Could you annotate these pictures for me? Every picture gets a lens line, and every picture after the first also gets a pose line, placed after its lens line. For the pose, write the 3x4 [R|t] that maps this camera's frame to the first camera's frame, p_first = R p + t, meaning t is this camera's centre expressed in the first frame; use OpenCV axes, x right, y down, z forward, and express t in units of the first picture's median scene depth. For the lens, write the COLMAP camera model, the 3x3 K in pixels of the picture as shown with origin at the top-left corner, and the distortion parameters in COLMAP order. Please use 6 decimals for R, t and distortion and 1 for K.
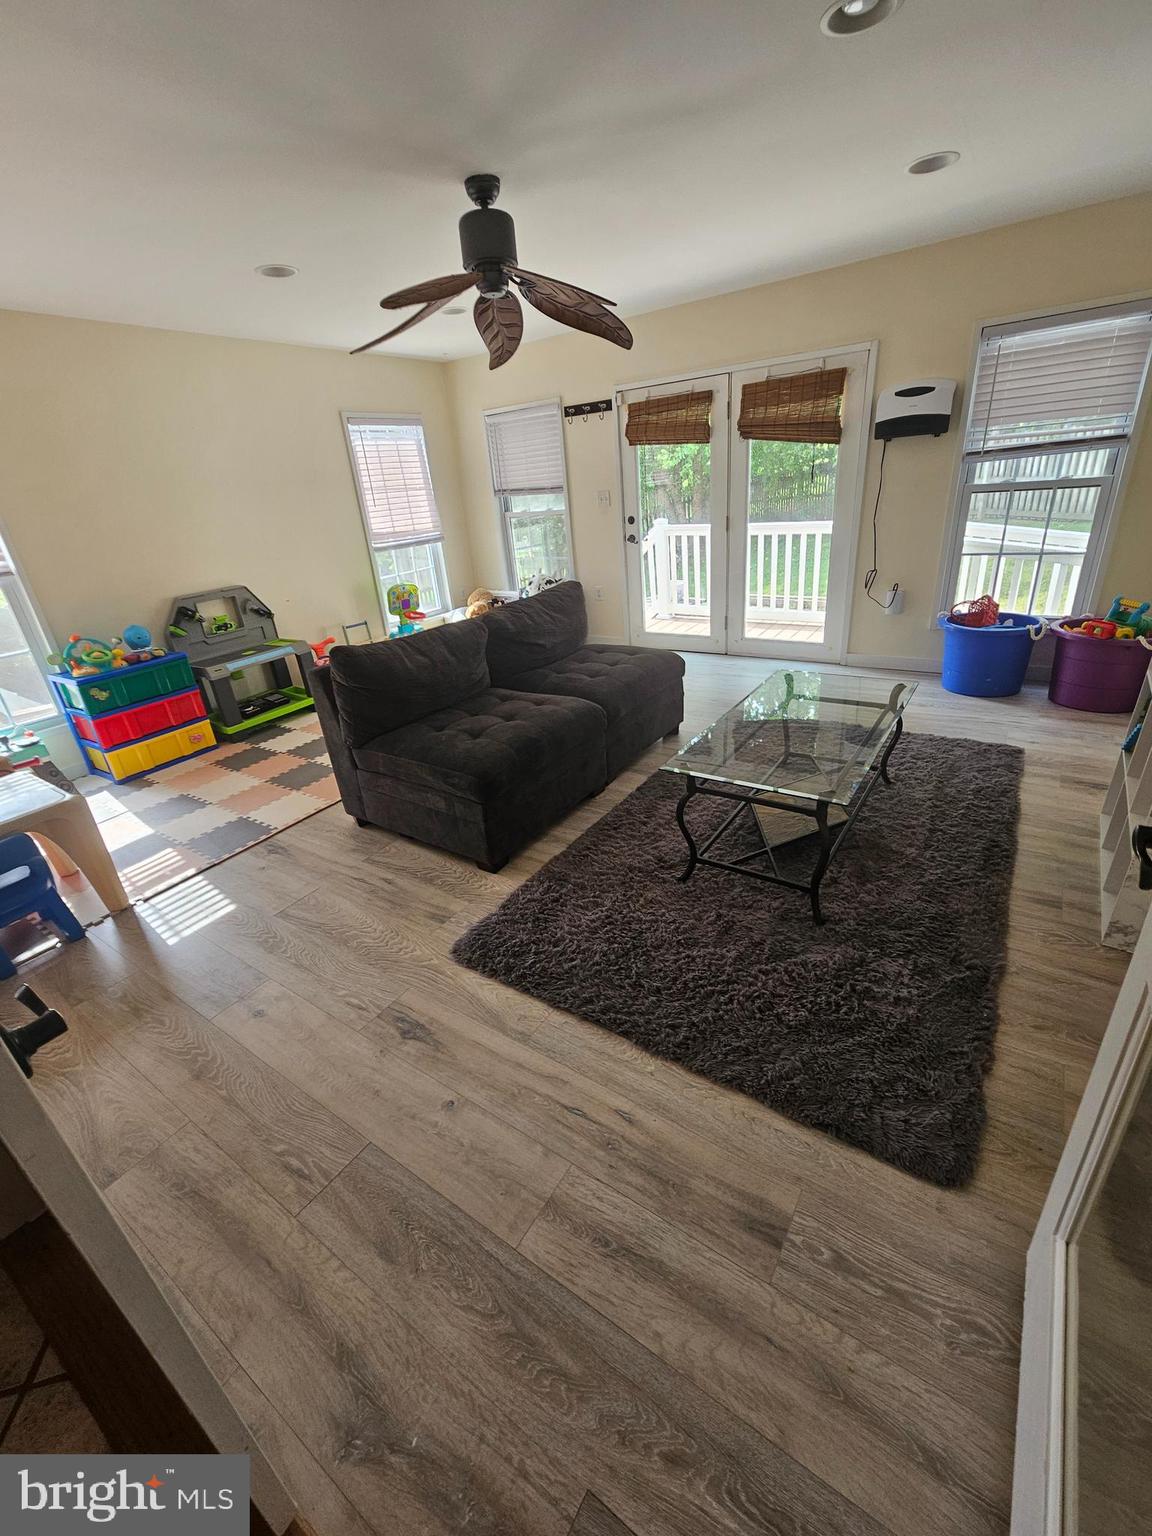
lens RADIAL K [[634.2, 0, 584.8], [0, 634.2, 769.9], [0, 0, 1]] dist [-0.002791, 0.000427]
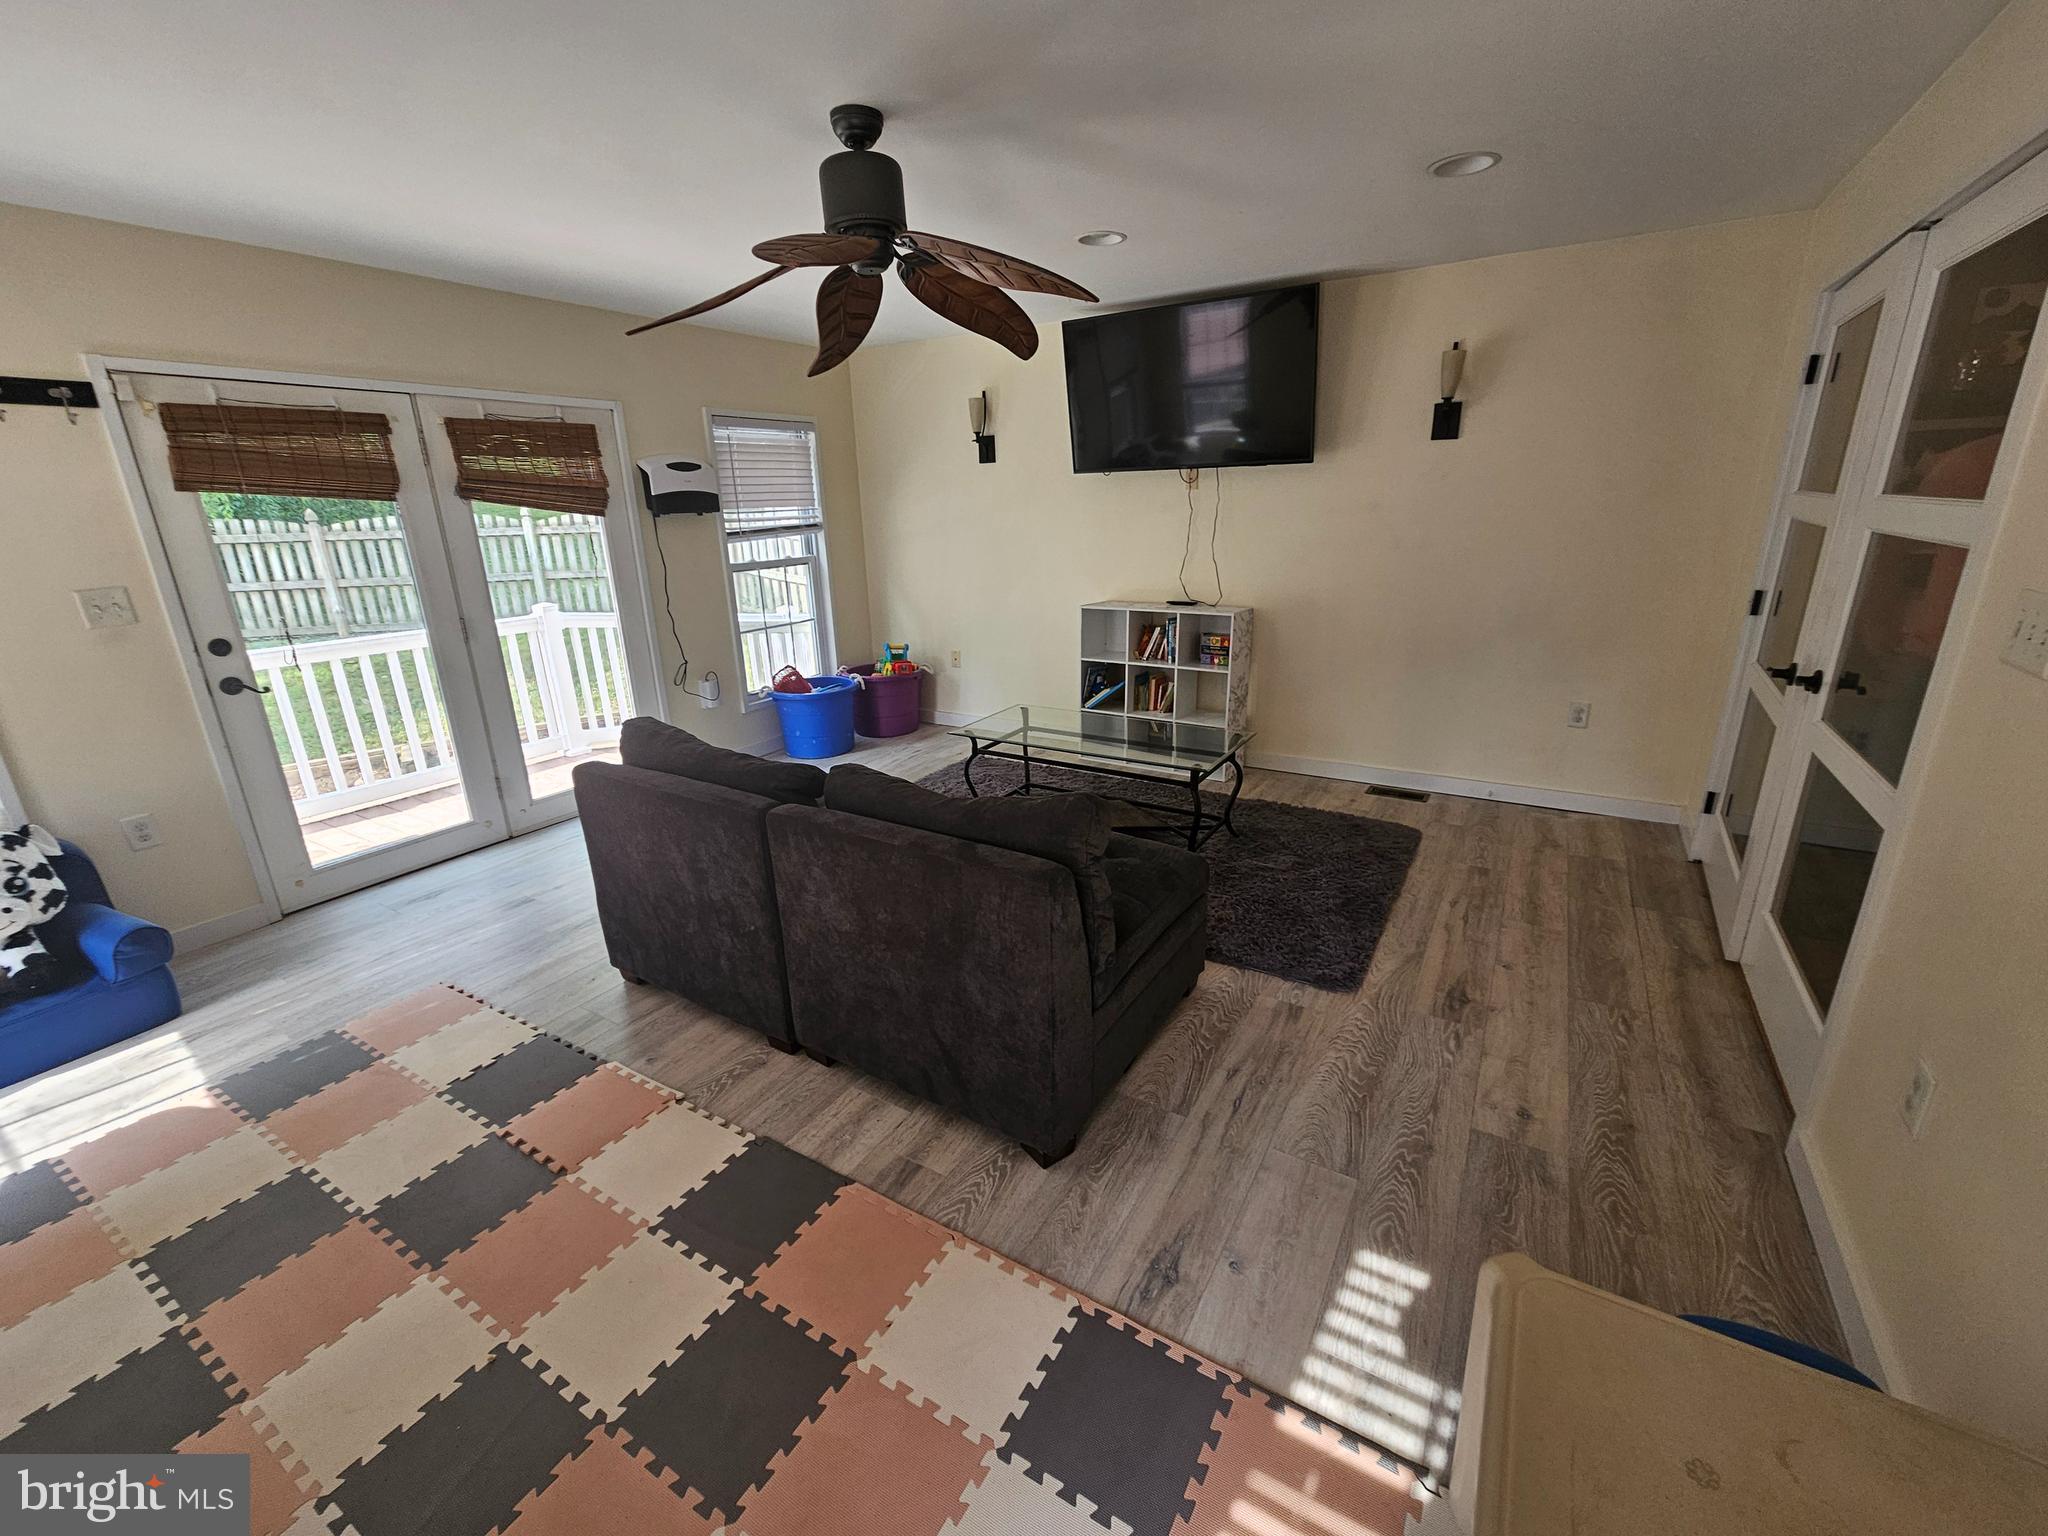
lens RADIAL K [[845.6, 0, 1020.2], [0, 845.6, 763.1], [0, 0, 1]] dist [-0.002791, 0.000427]
pose [[-0.040092, -0.218390, 0.975038, -0.751131], [0.445770, 0.869421, 0.213063, -0.273083], [-0.894249, 0.443184, 0.062495, 0.681953]]
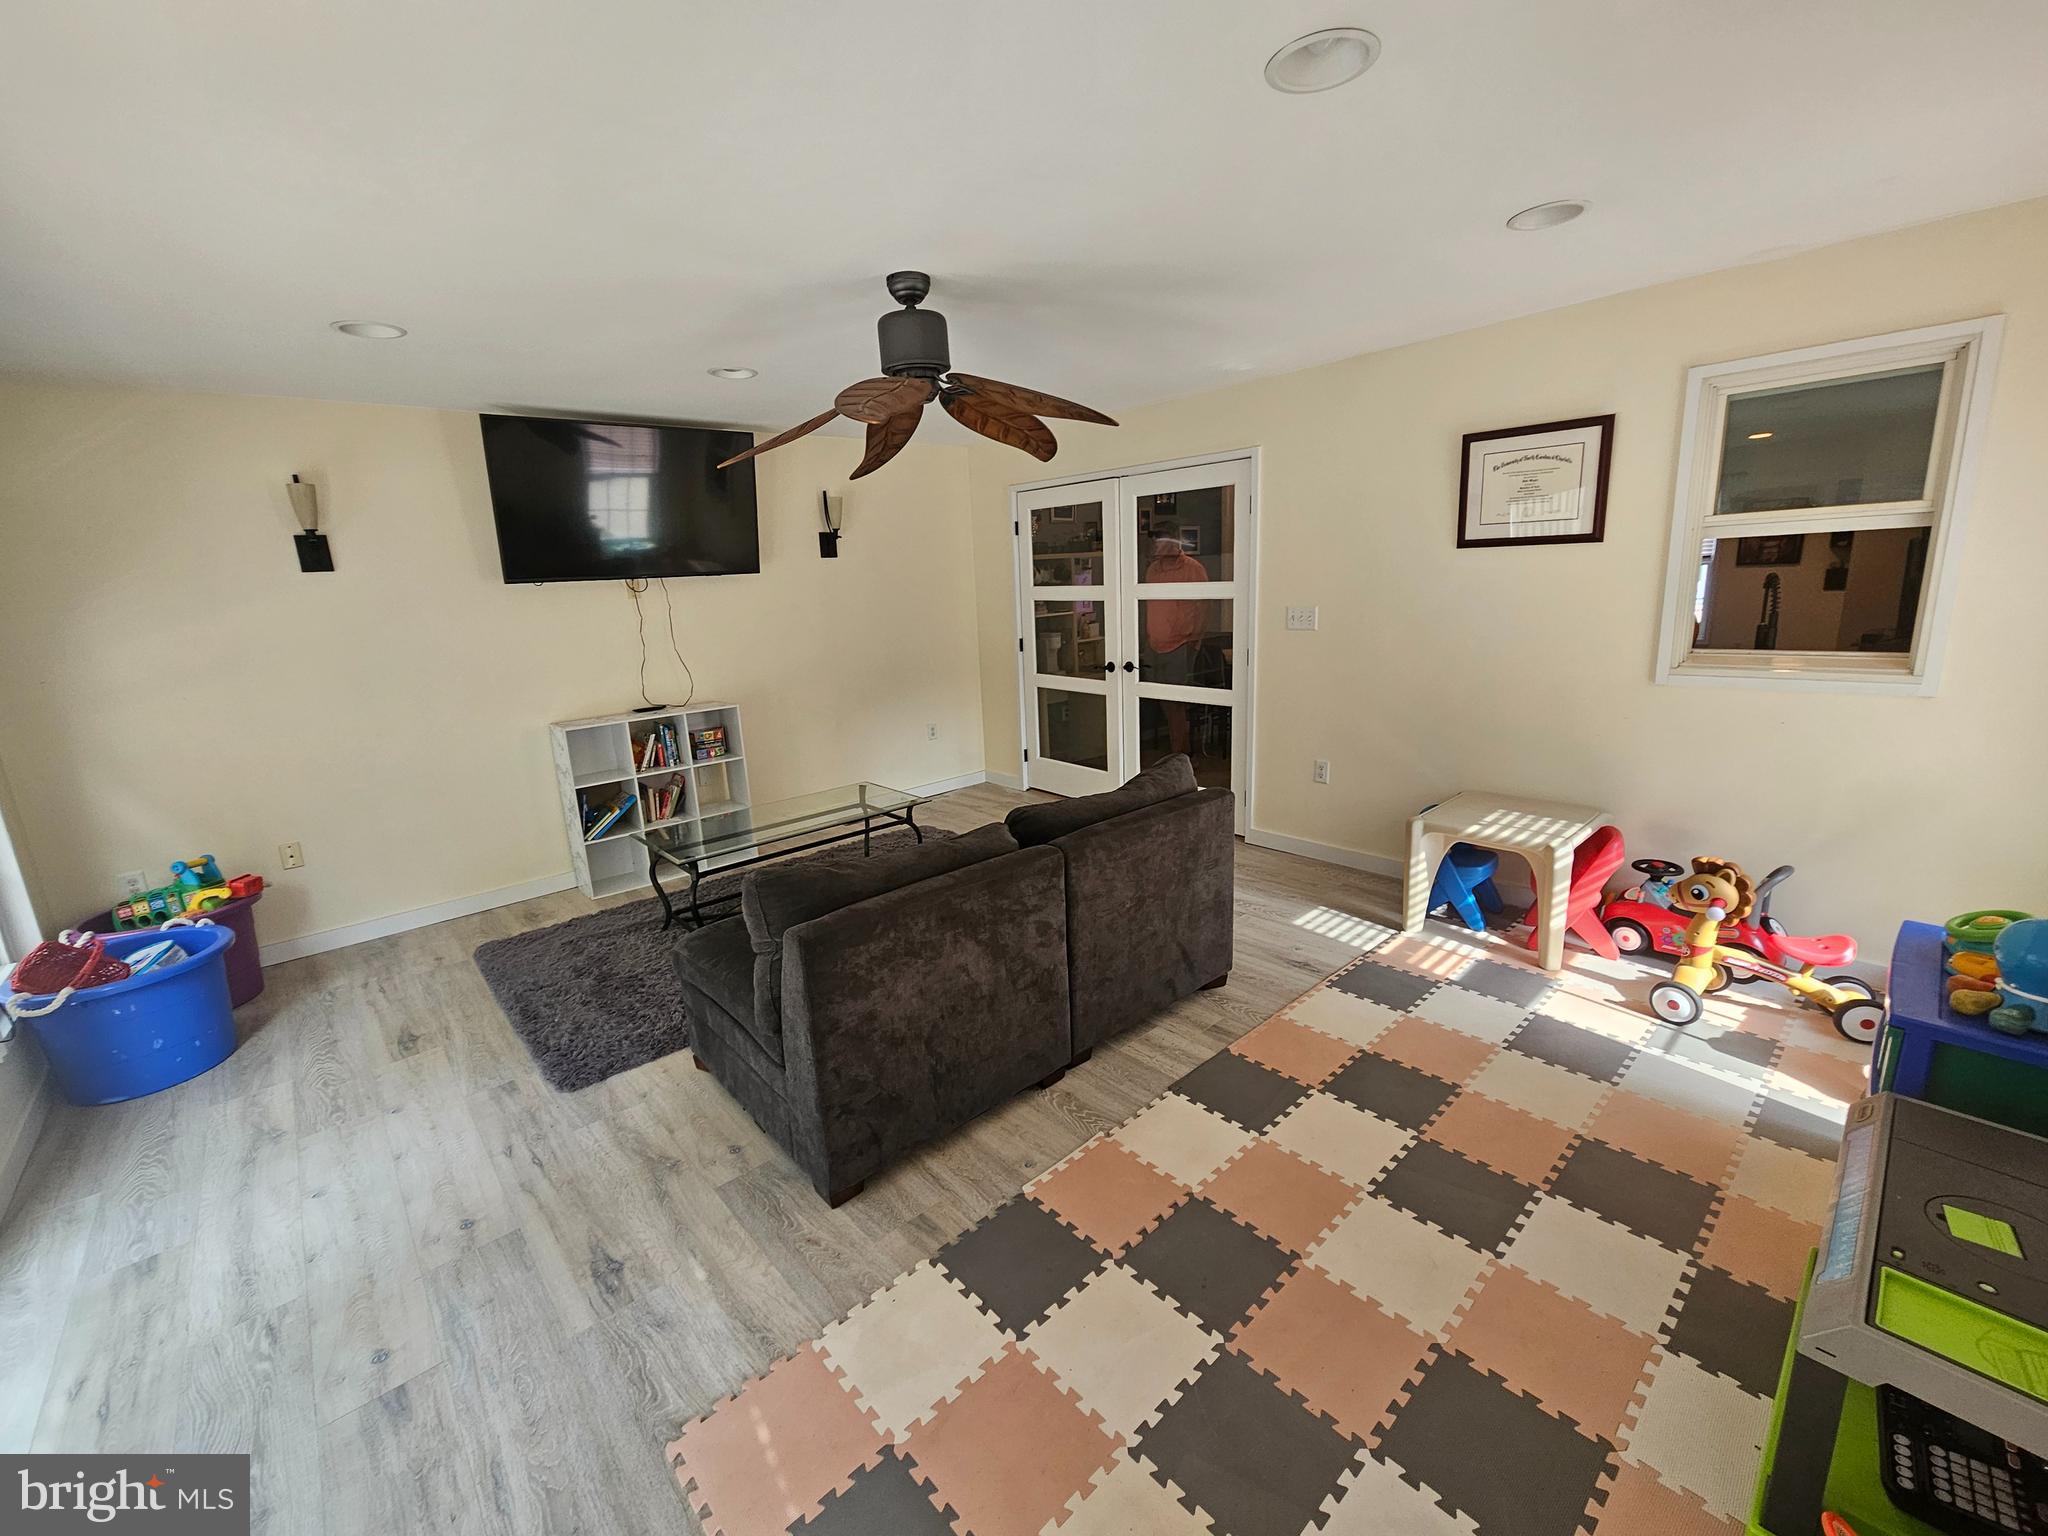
lens RADIAL K [[845.6, 0, 1020.2], [0, 845.6, 763.1], [0, 0, 1]] dist [-0.002791, 0.000427]
pose [[-0.959849, 0.071089, 0.271360, -0.343342], [0.220738, 0.788349, 0.574265, -0.642135], [-0.173102, 0.611107, -0.772389, 1.366381]]
